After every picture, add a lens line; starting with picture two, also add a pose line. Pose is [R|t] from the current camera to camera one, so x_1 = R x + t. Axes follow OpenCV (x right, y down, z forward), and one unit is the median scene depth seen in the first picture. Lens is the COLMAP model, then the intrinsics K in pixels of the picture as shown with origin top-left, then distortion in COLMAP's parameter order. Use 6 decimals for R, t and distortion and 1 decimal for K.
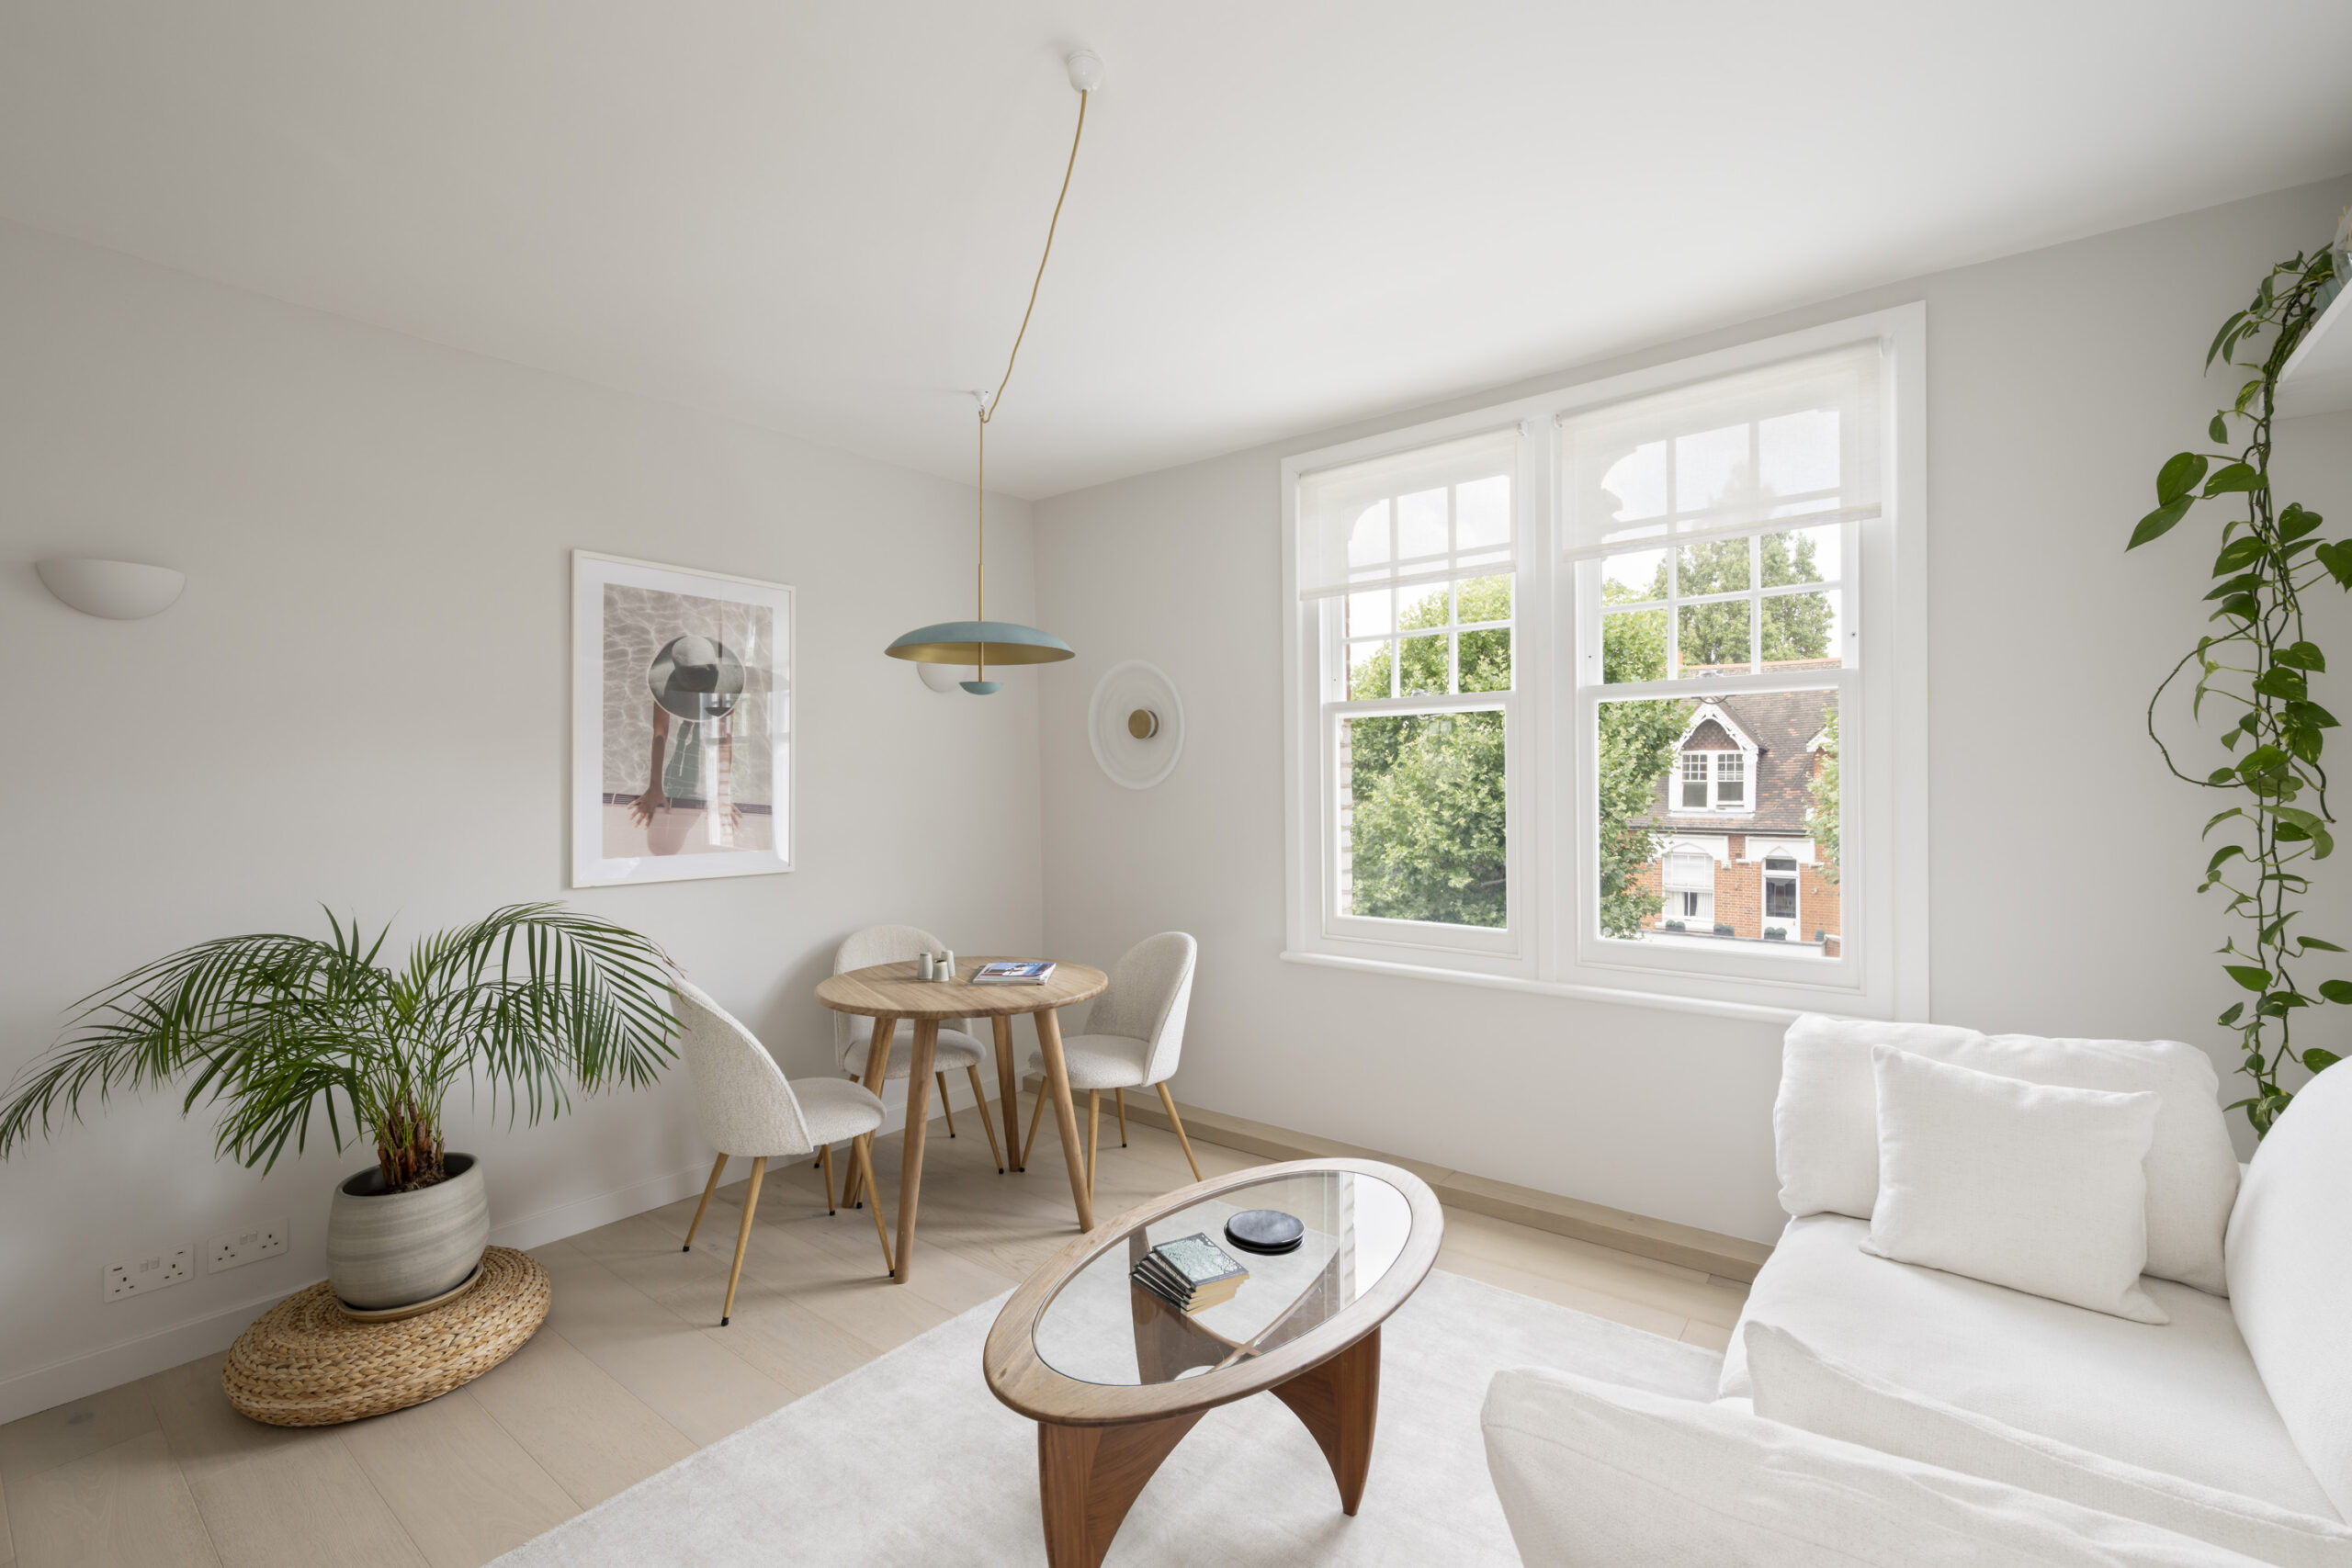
lens RADIAL K [[1024.7, 0, 1194.3], [0, 1024.7, 761.9], [0, 0, 1]] dist [-0.000541, 0.000753]
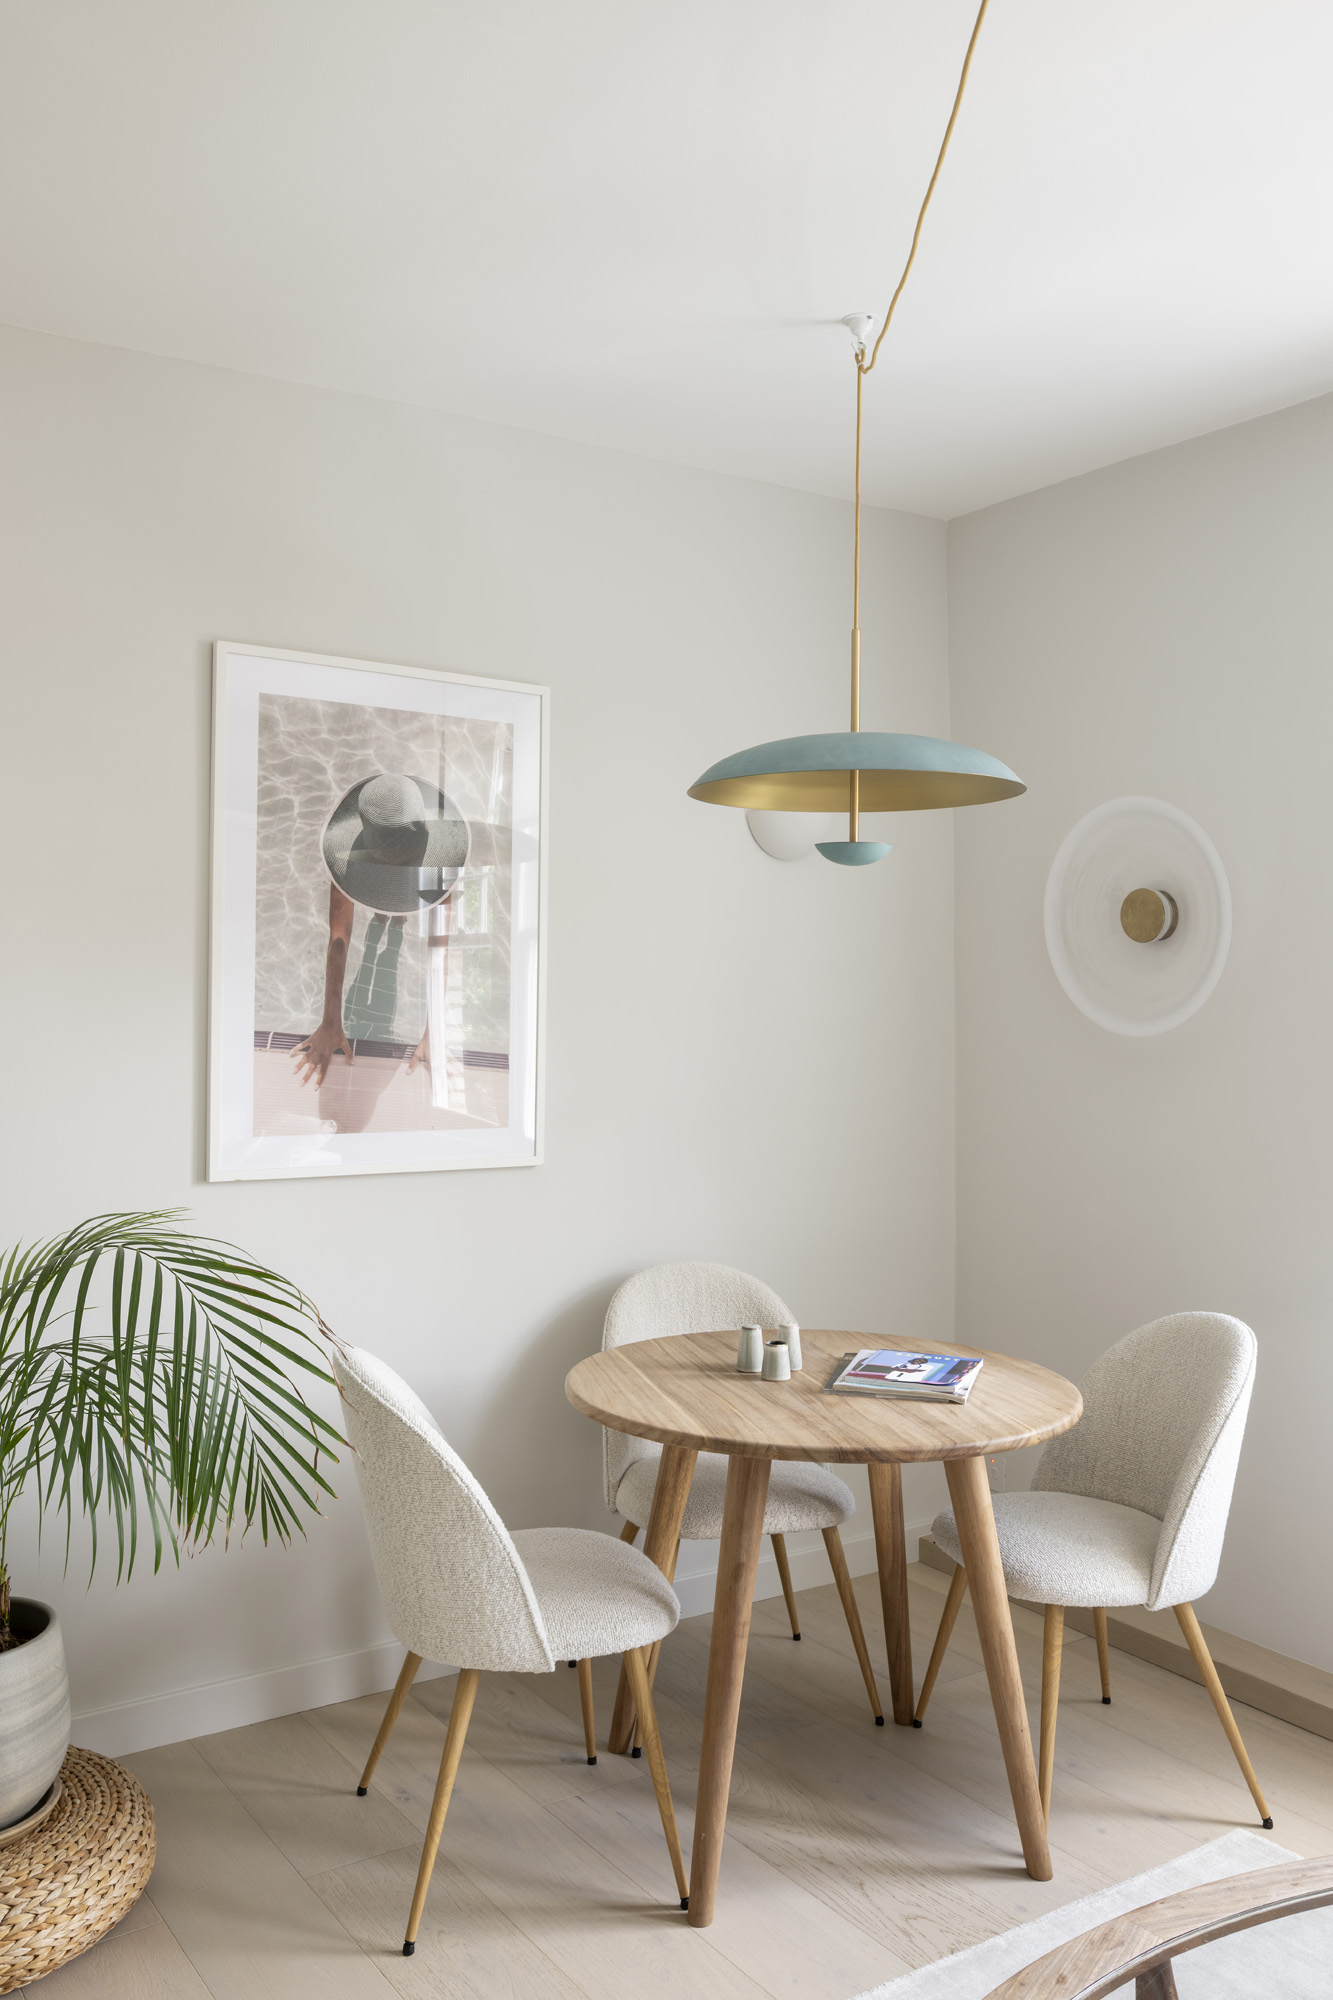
lens RADIAL K [[1583.2, 0, 671.8], [0, 1583.2, 996.7], [0, 0, 1]] dist [-0.008094, 0.001521]
pose [[0.948954, 0.014816, -0.315065, -0.032872], [-0.007957, 0.999703, 0.023047, -0.014439], [0.315313, -0.019364, 0.948790, 0.167419]]
